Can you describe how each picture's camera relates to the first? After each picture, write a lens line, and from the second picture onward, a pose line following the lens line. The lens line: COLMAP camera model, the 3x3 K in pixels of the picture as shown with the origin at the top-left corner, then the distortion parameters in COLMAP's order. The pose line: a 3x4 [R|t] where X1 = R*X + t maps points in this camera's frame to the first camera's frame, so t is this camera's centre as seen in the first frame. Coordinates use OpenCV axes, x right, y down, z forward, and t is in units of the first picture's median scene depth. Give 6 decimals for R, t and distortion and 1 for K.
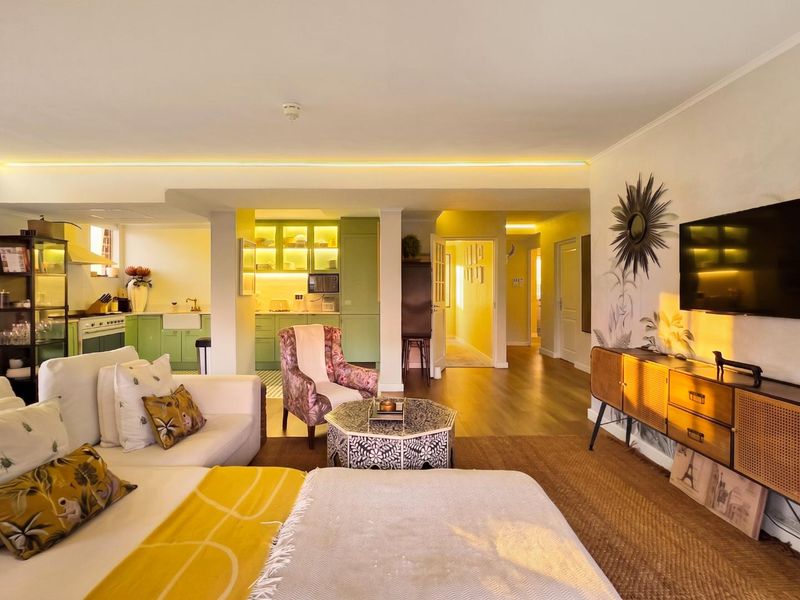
lens RADIAL K [[395.3, 0, 388.1], [0, 395.3, 295.1], [0, 0, 1]] dist [-0.000824, -0.000193]
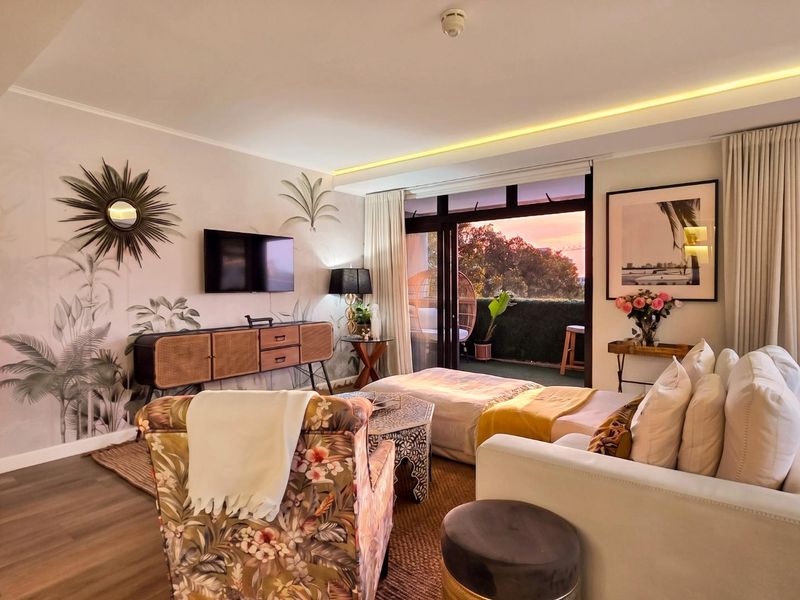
lens RADIAL K [[441.7, 0, 396.8], [0, 441.7, 295.6], [0, 0, 1]] dist [0.000006, -0.000725]
pose [[-0.770857, -0.001242, 0.637007, -0.595621], [0.025171, 0.999158, 0.032408, 0.011145], [-0.636511, 0.041016, -0.770176, 1.449254]]
